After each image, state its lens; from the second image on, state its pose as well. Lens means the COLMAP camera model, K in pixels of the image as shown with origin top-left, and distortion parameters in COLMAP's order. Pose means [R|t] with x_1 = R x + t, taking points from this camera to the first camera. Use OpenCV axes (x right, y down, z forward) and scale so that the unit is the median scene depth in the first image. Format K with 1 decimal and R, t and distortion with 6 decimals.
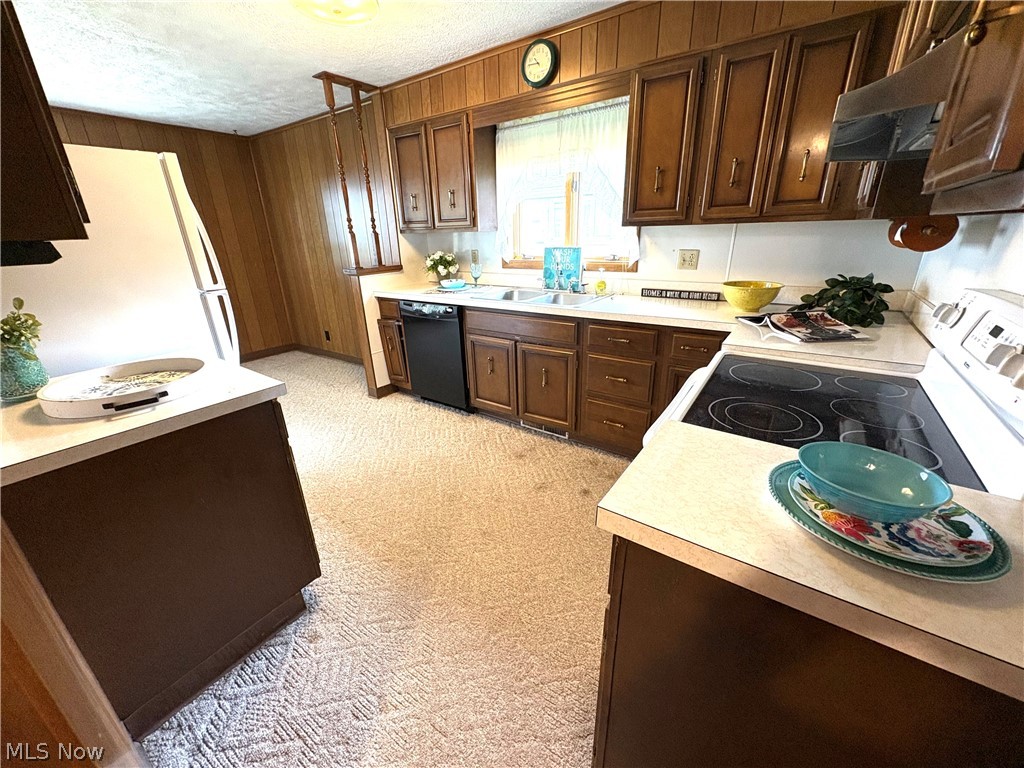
lens RADIAL K [[404.7, 0, 512.5], [0, 404.7, 385.5], [0, 0, 1]] dist [-0.002615, -0.000189]
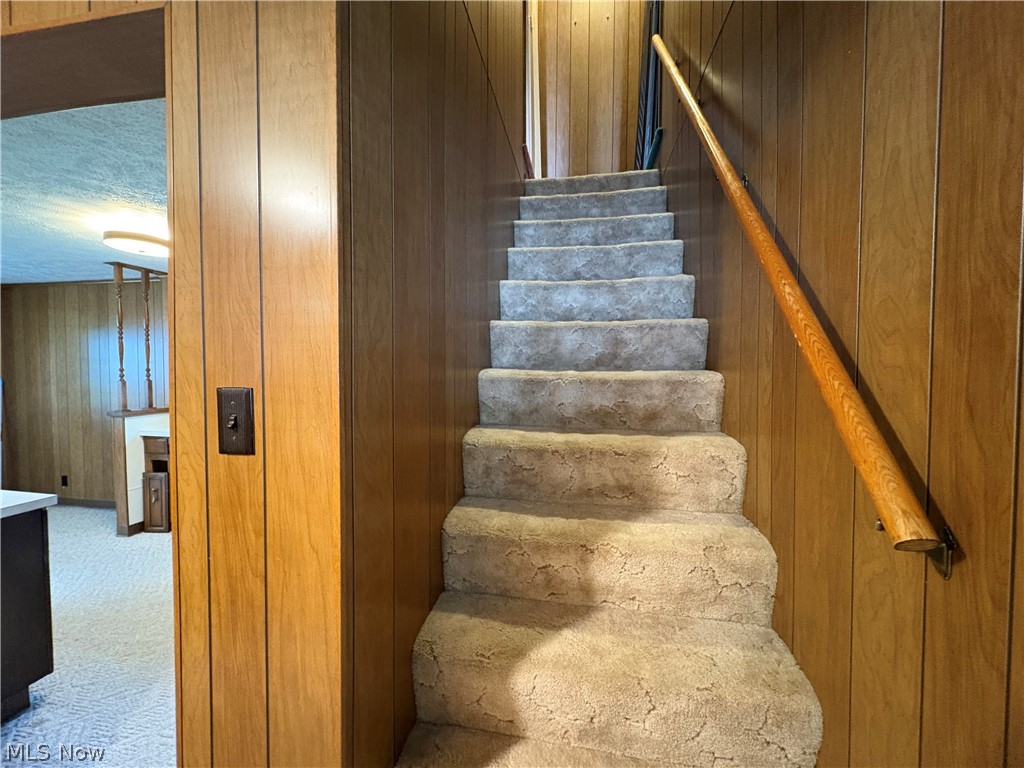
lens RADIAL K [[404.7, 0, 513.6], [0, 404.7, 381.3], [0, 0, 1]] dist [-0.002615, -0.000189]
pose [[0.905774, 0.012923, 0.423564, 0.104433], [0.126453, 0.945752, -0.299270, 0.091590], [-0.404454, 0.324632, 0.855004, -0.370962]]
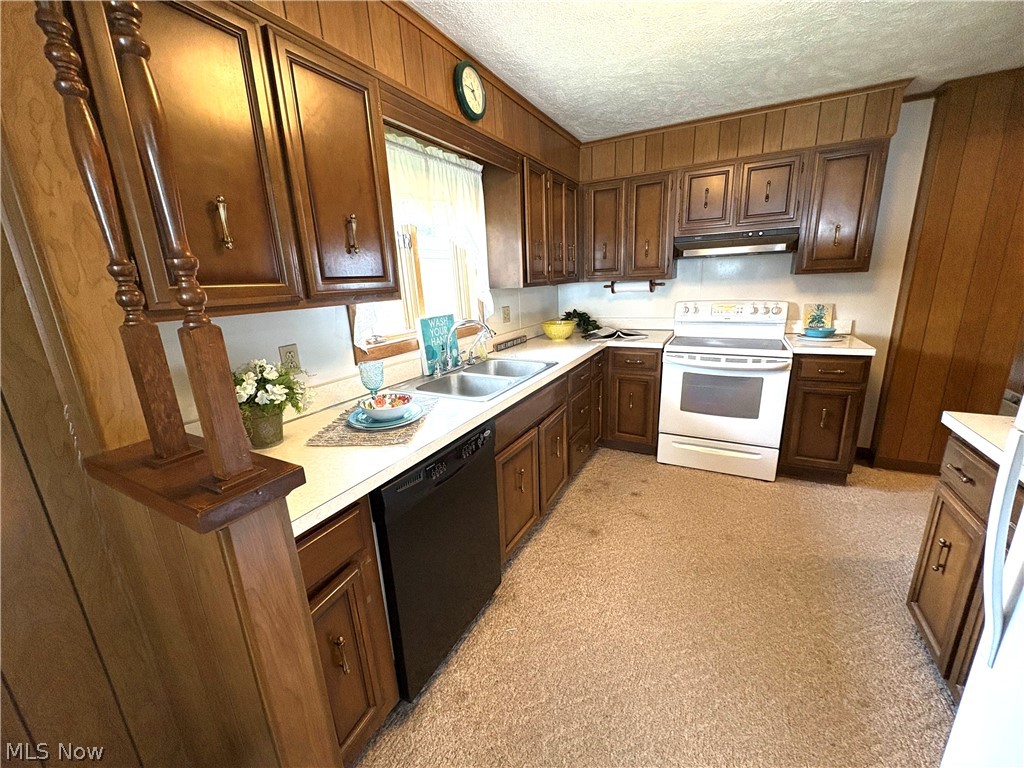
lens RADIAL K [[404.7, 0, 513.0], [0, 404.7, 383.4], [0, 0, 1]] dist [-0.002615, -0.000189]
pose [[-0.120129, -0.223036, 0.967380, -0.574838], [0.389923, 0.885529, 0.252585, -0.315619], [-0.912978, 0.407546, -0.019411, 0.806441]]
